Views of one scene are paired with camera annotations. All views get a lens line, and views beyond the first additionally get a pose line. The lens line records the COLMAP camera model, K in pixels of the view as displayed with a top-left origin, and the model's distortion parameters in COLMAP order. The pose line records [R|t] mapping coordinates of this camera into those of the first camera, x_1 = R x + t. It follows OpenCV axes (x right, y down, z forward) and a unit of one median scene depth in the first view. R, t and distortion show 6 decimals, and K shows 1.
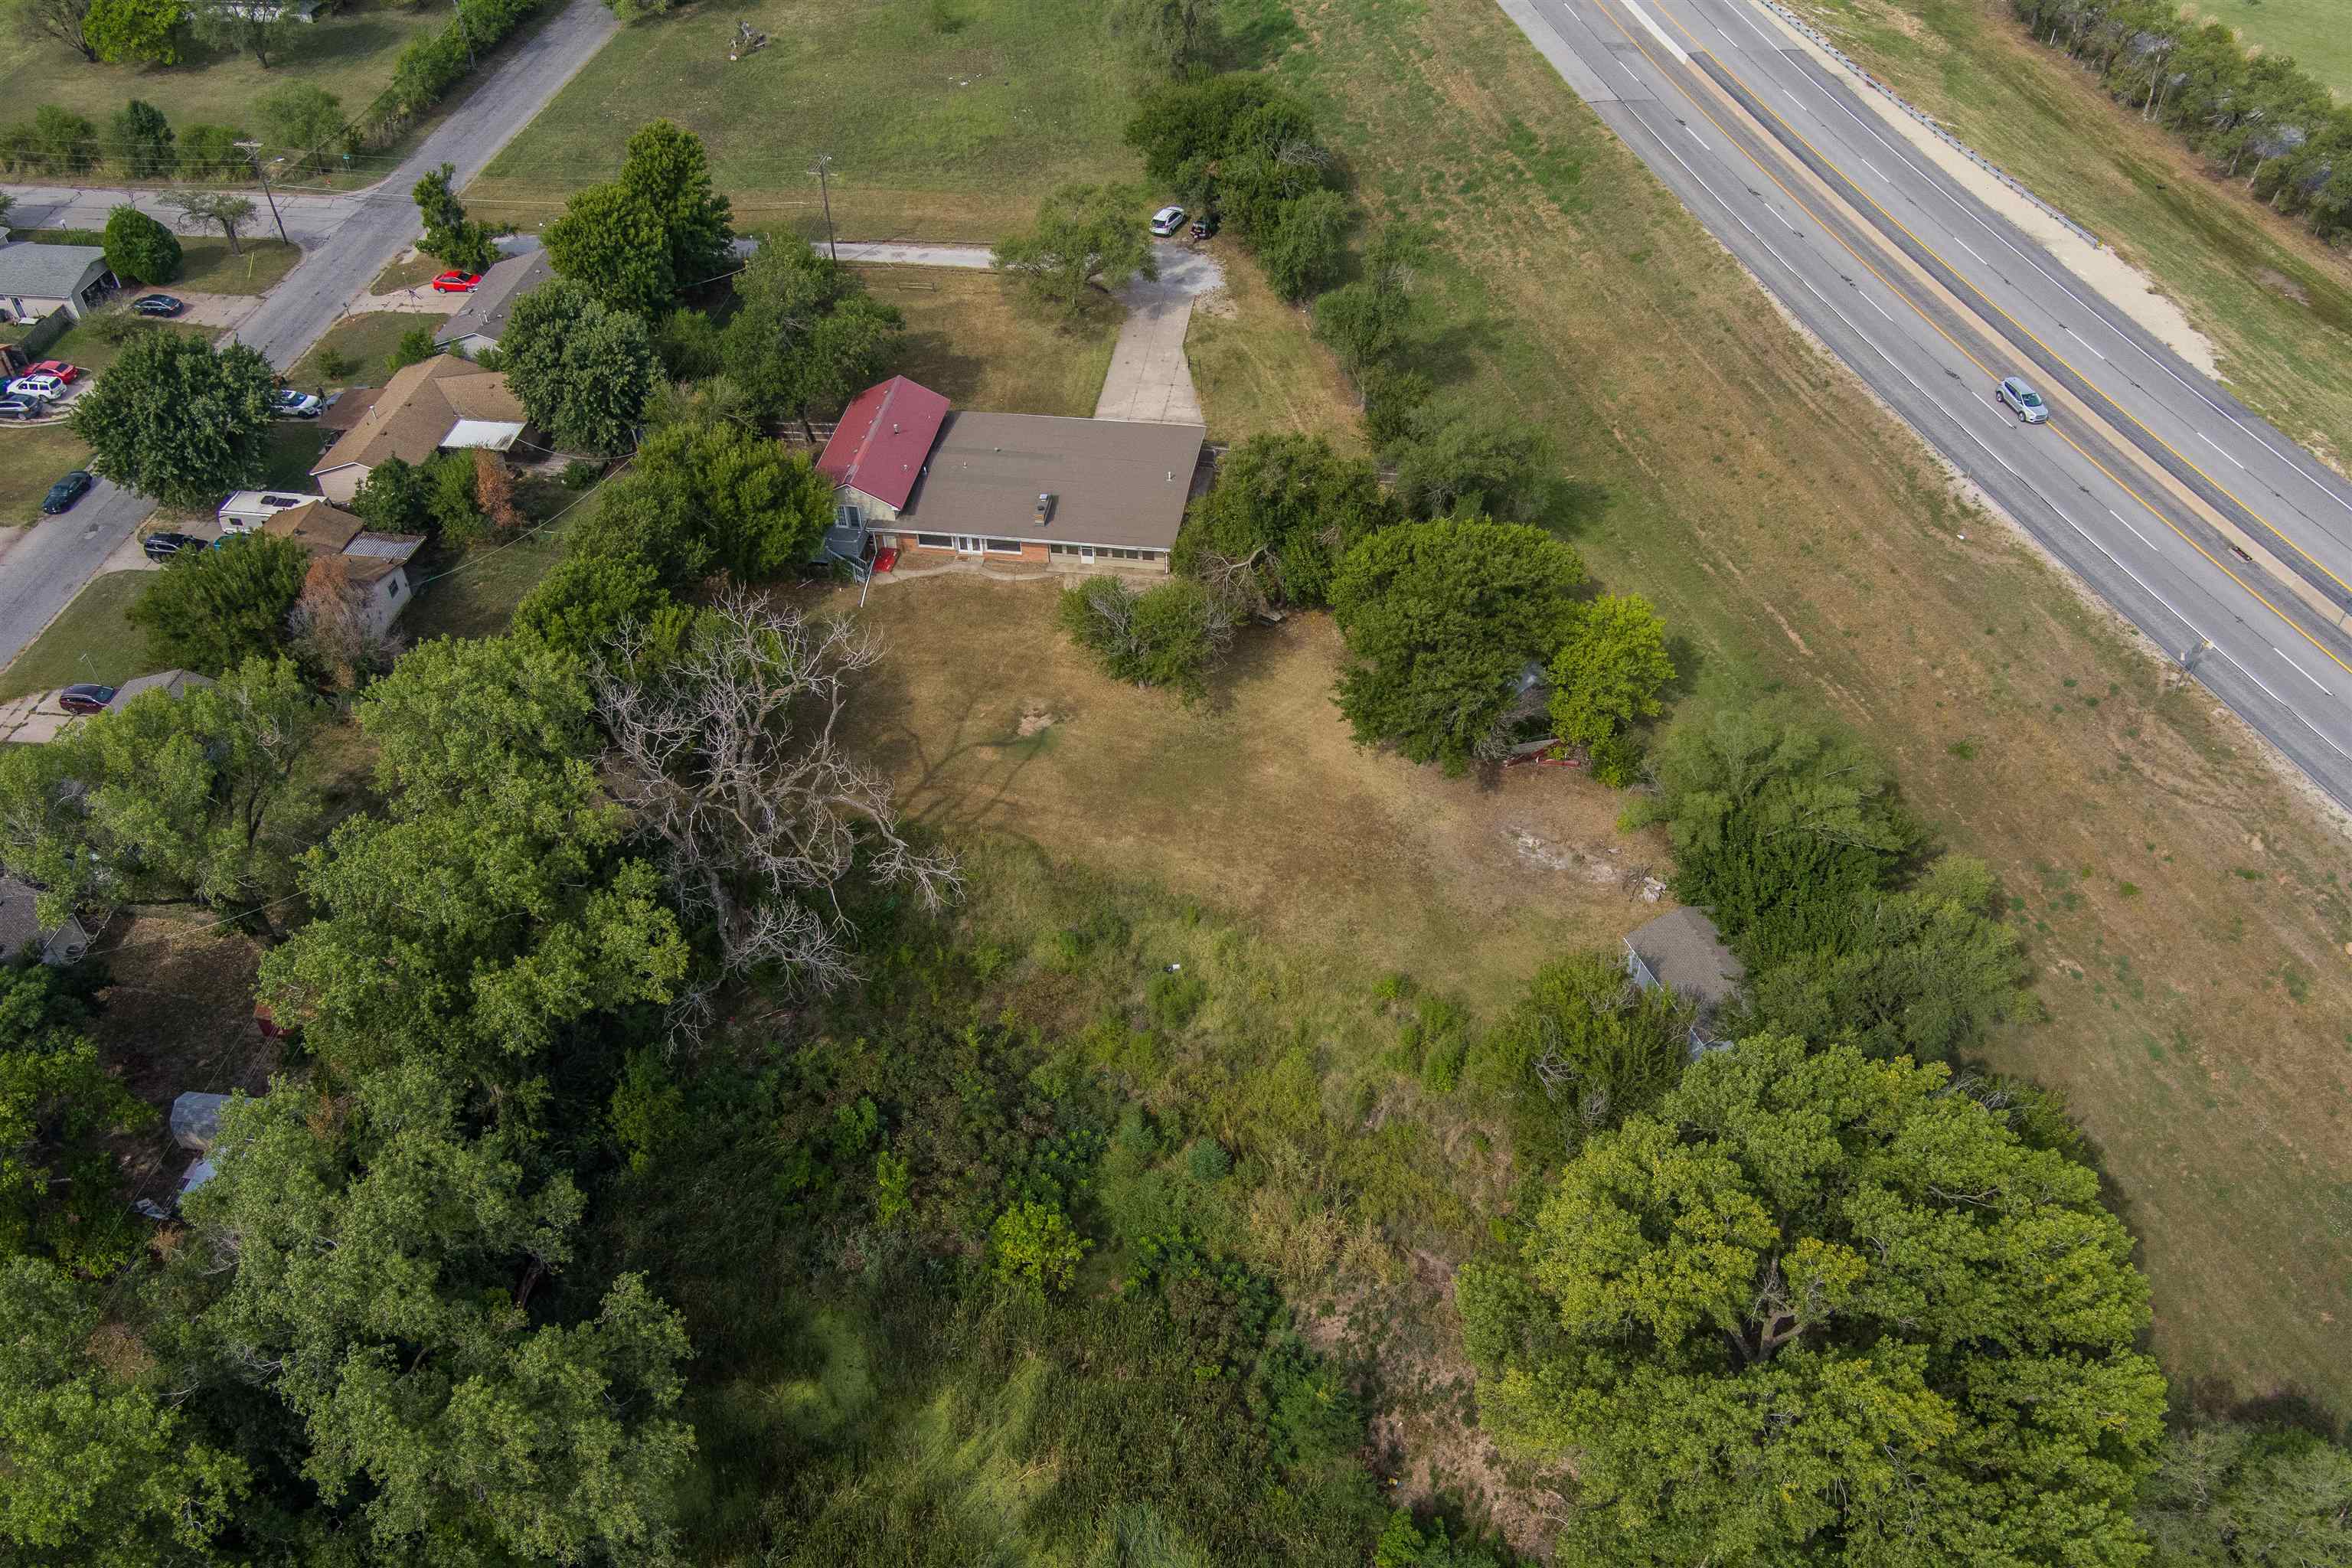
lens RADIAL K [[1913.6, 0, 1172.8], [0, 1913.6, 792.3], [0, 0, 1]] dist [-0.080318, 0.043406]
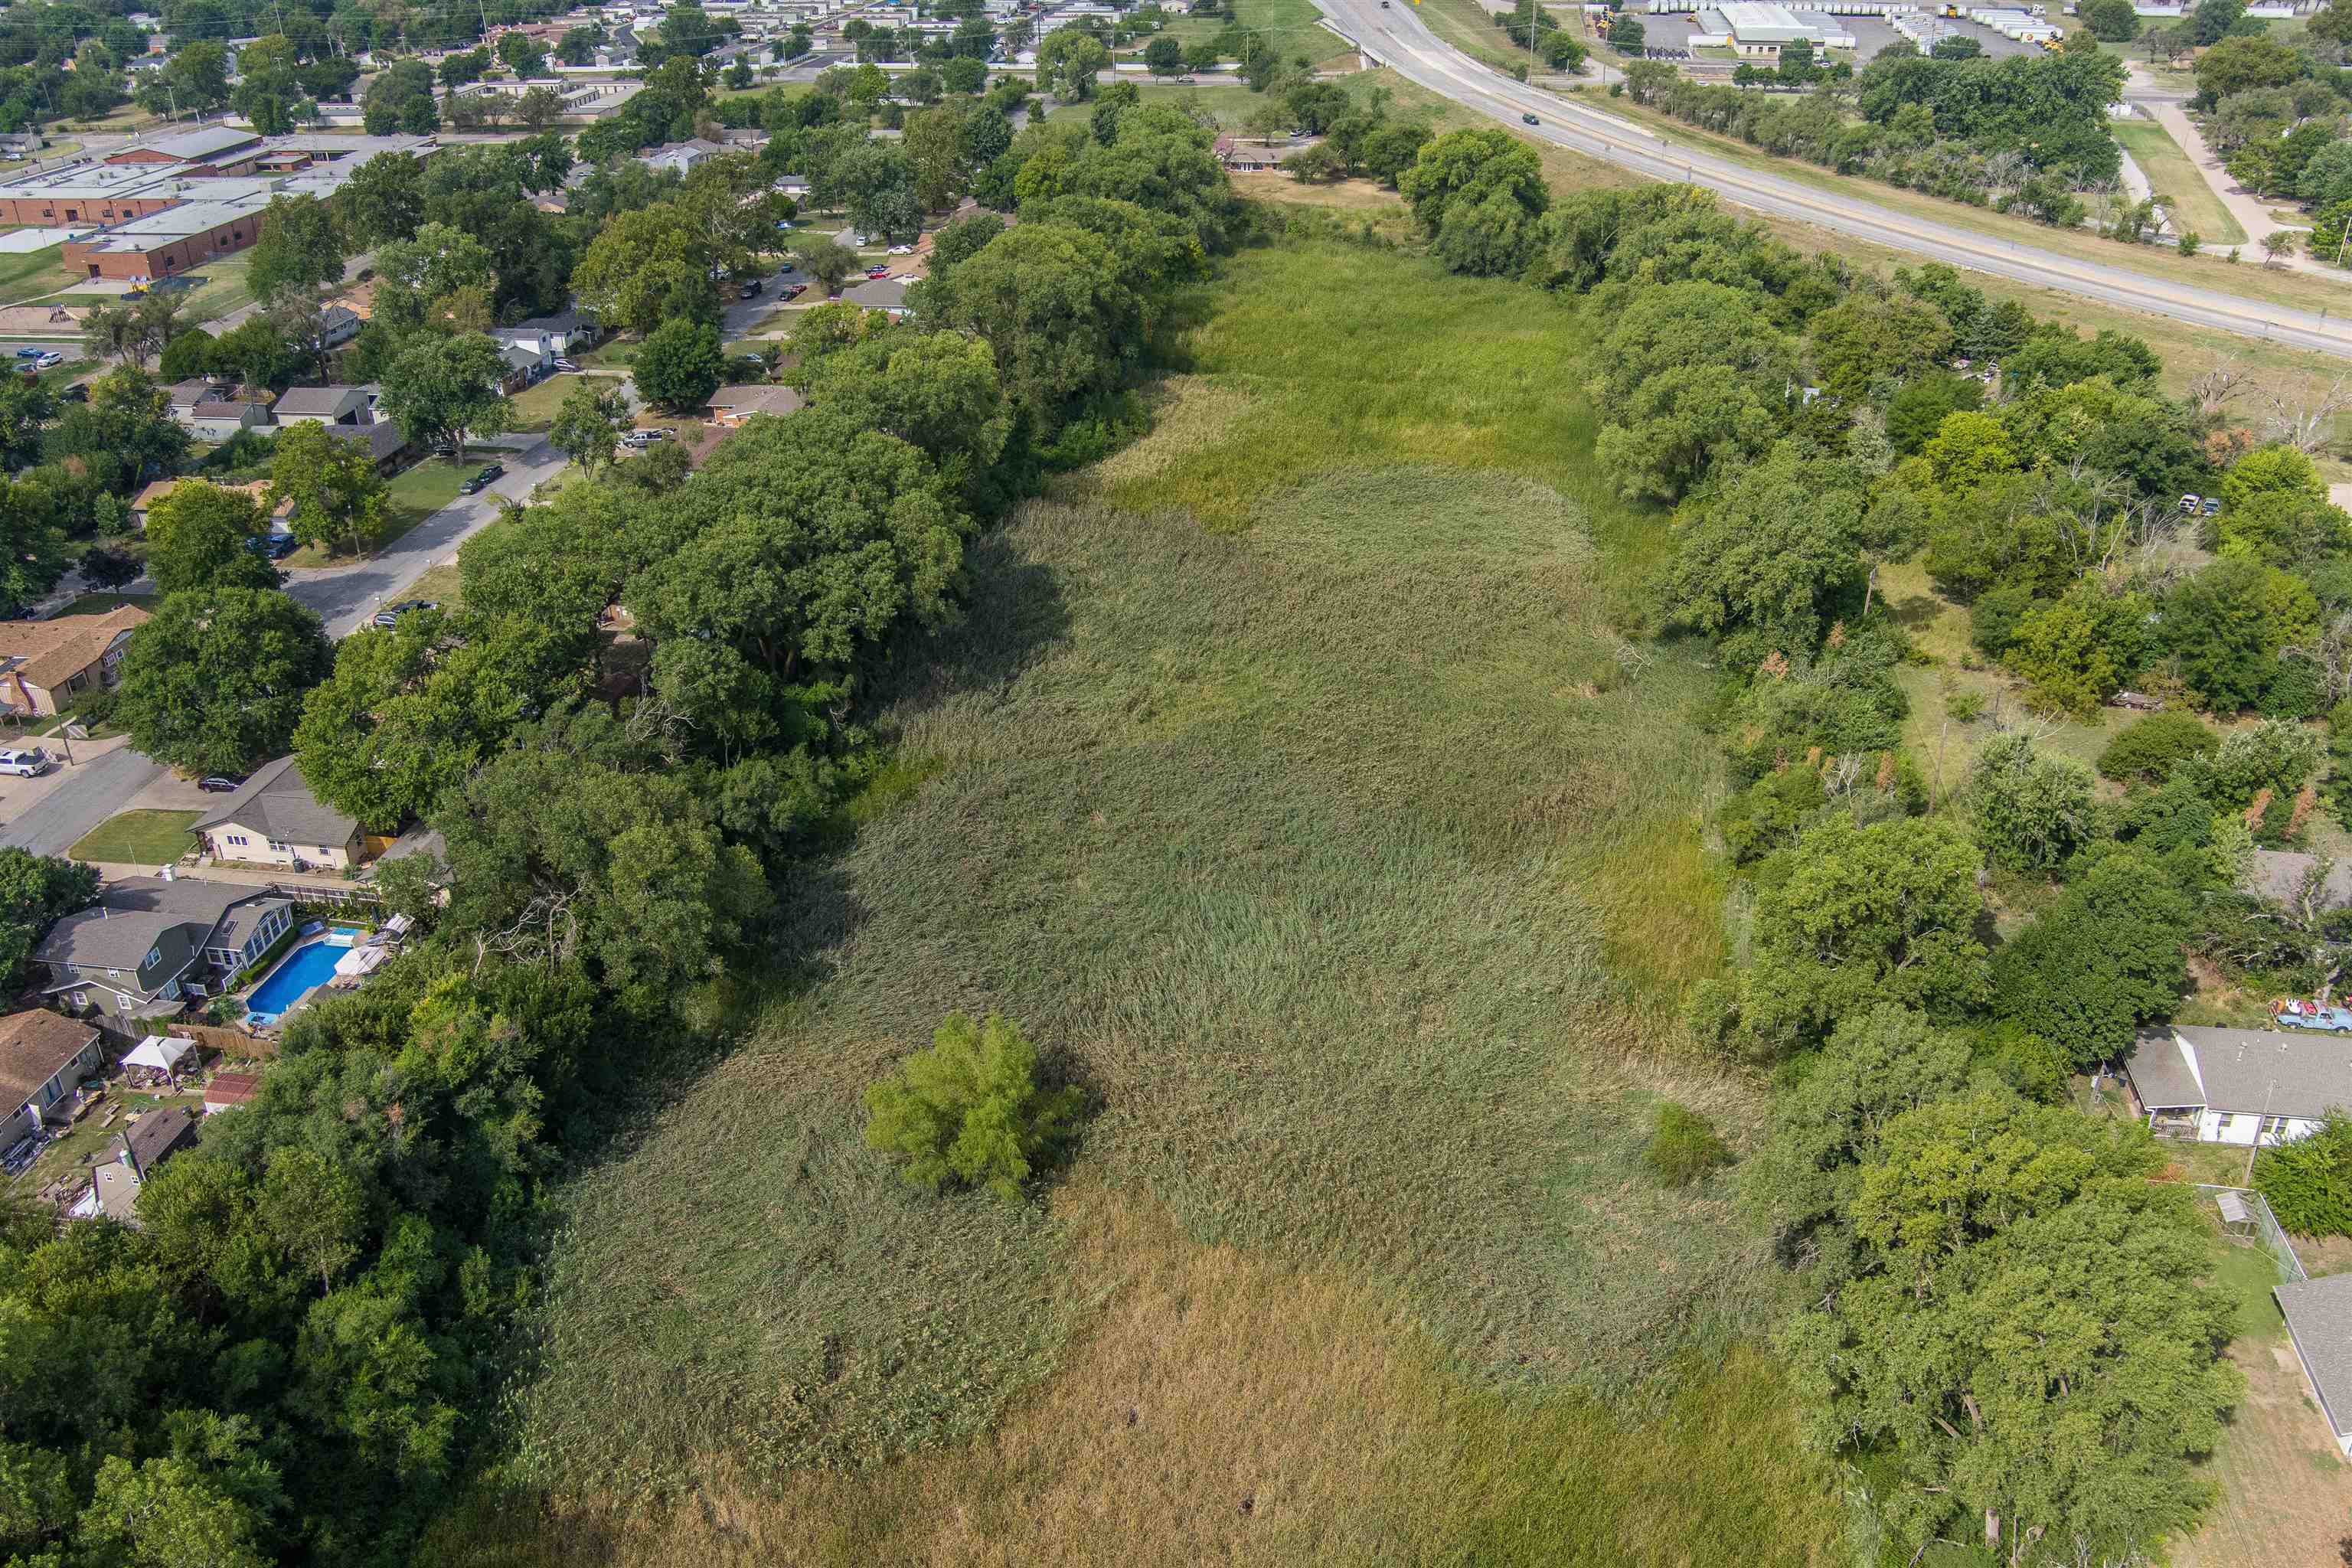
lens RADIAL K [[1913.6, 0, 1170.6], [0, 1913.6, 780.3], [0, 0, 1]] dist [-0.080318, 0.043406]
pose [[0.999972, 0.007222, -0.002003, -0.236374], [-0.007494, 0.966689, -0.255843, 1.784456], [0.000089, 0.255851, 0.966716, -1.916402]]
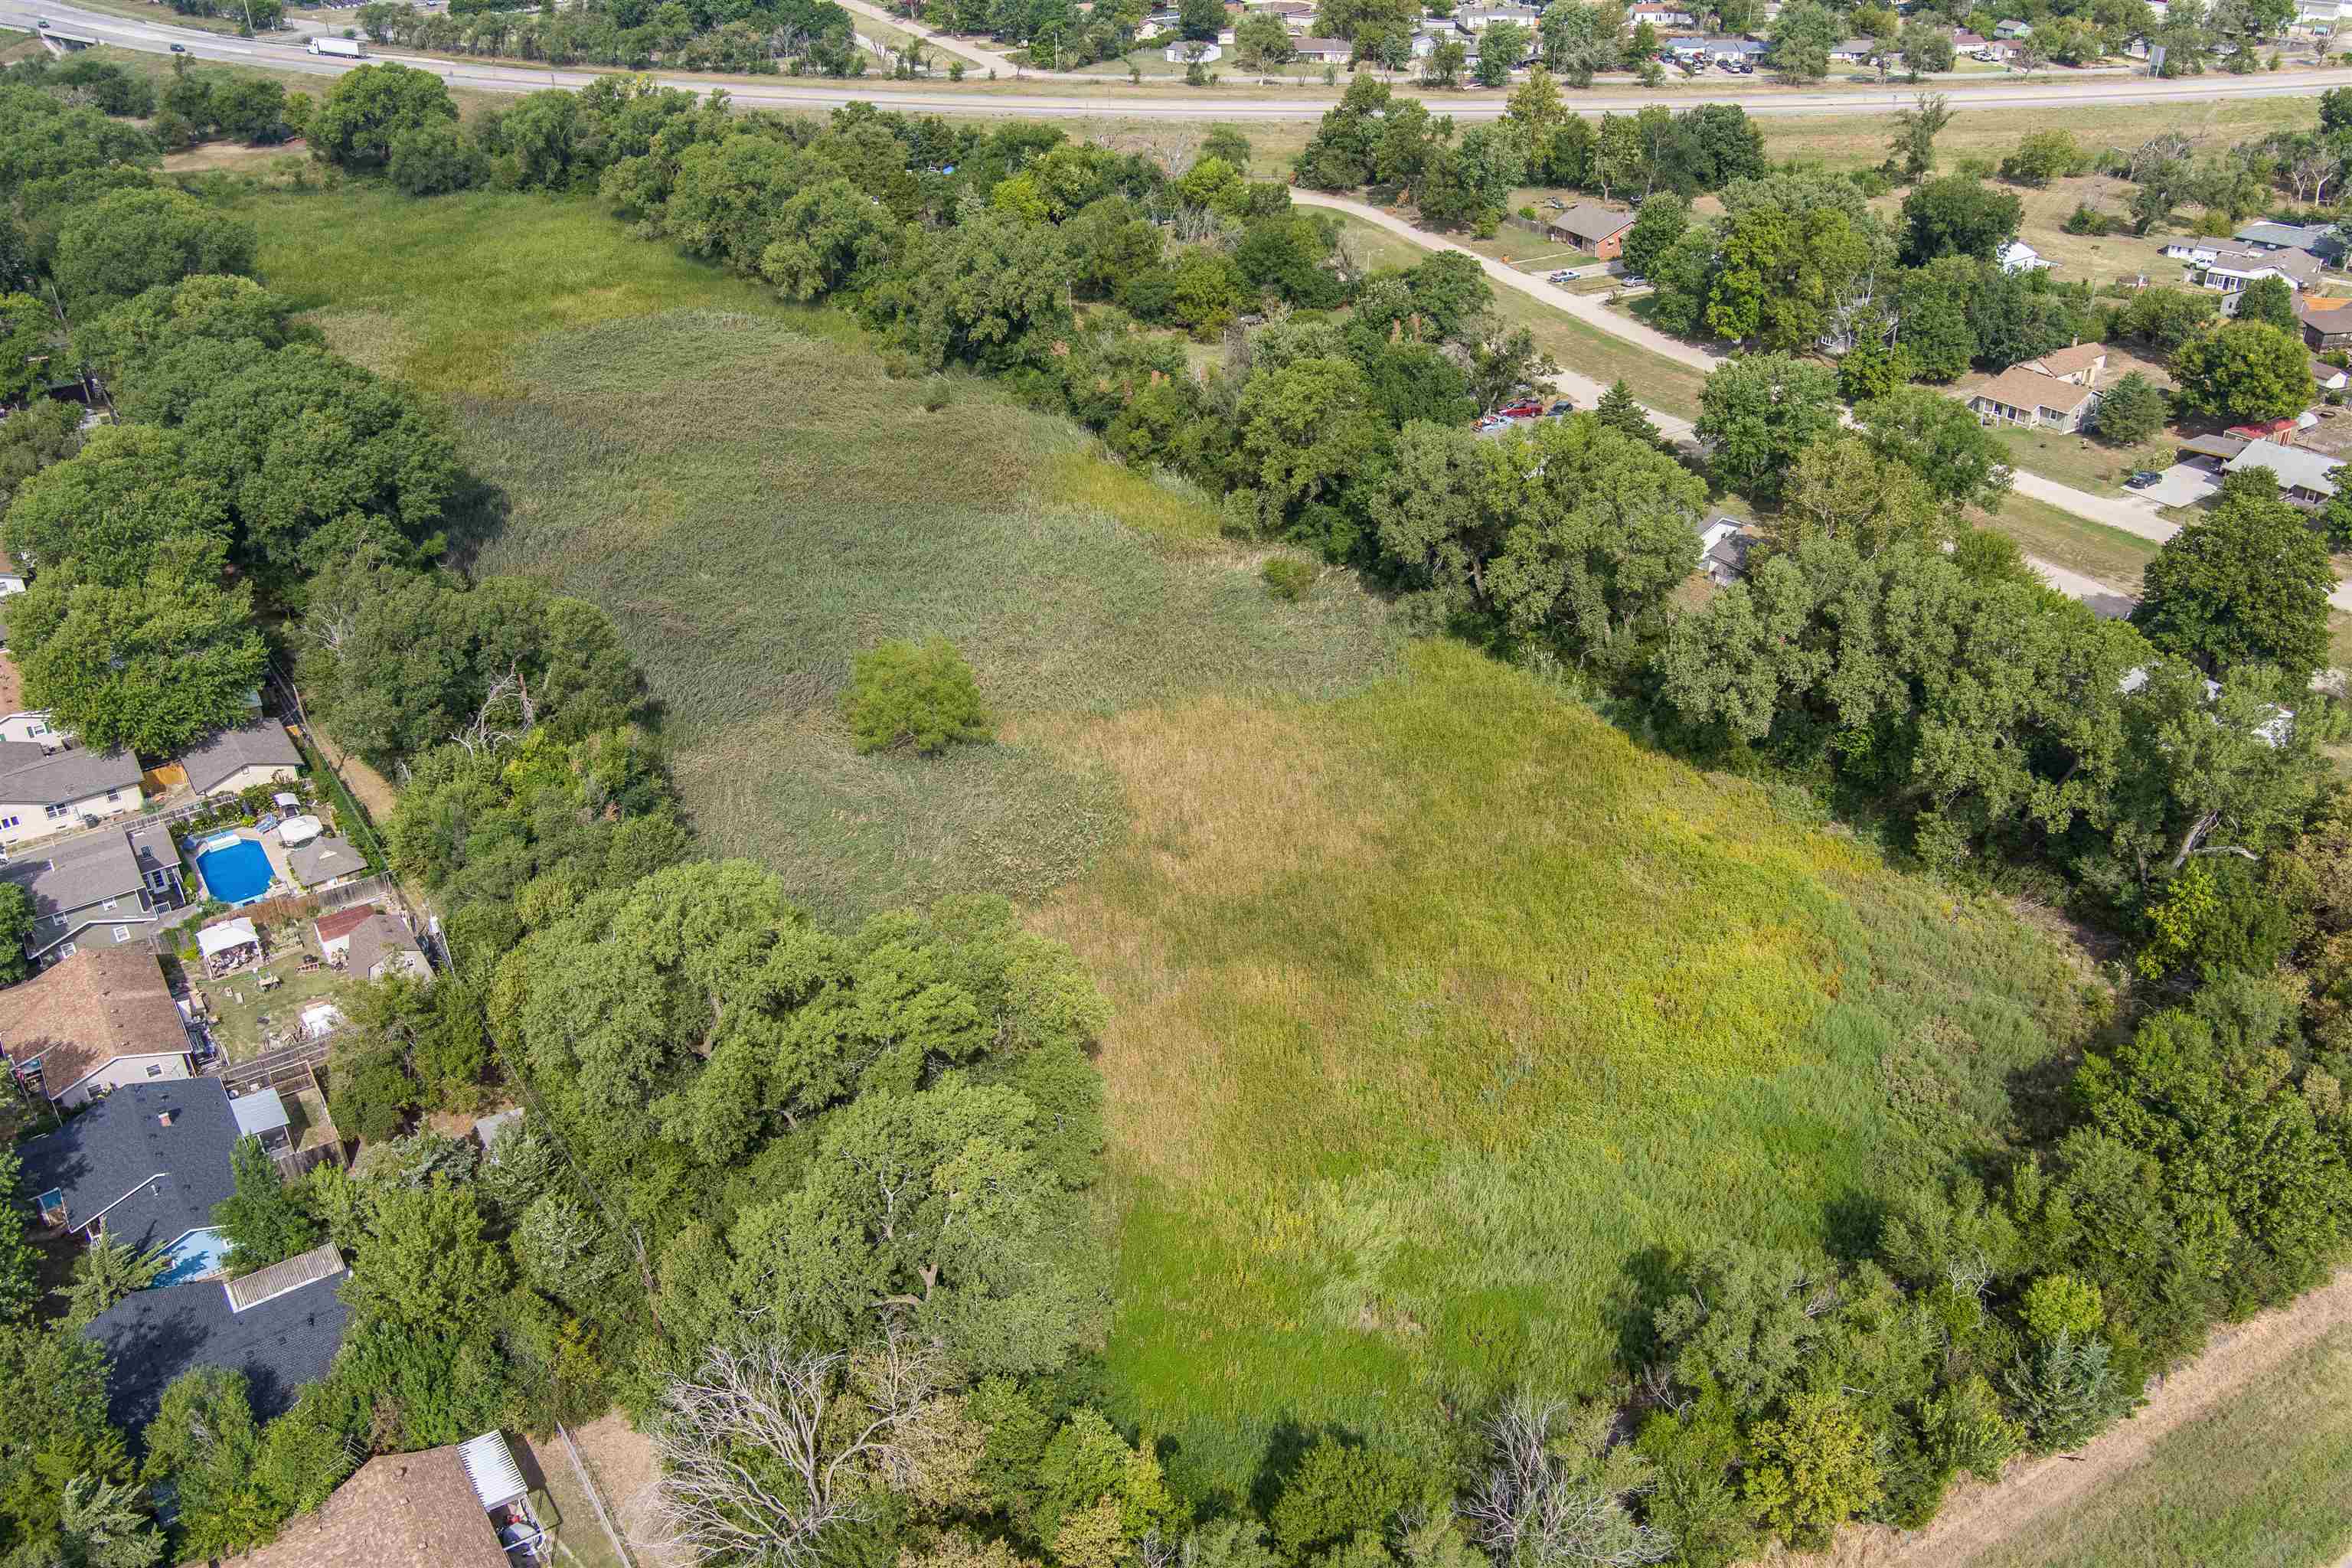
lens RADIAL K [[1913.6, 0, 1169.3], [0, 1913.6, 789.0], [0, 0, 1]] dist [-0.080318, 0.043406]
pose [[0.724861, -0.340685, 0.598757, -1.048919], [0.471898, 0.878767, -0.071276, 1.932079], [-0.501886, 0.334217, 0.797753, -2.045856]]
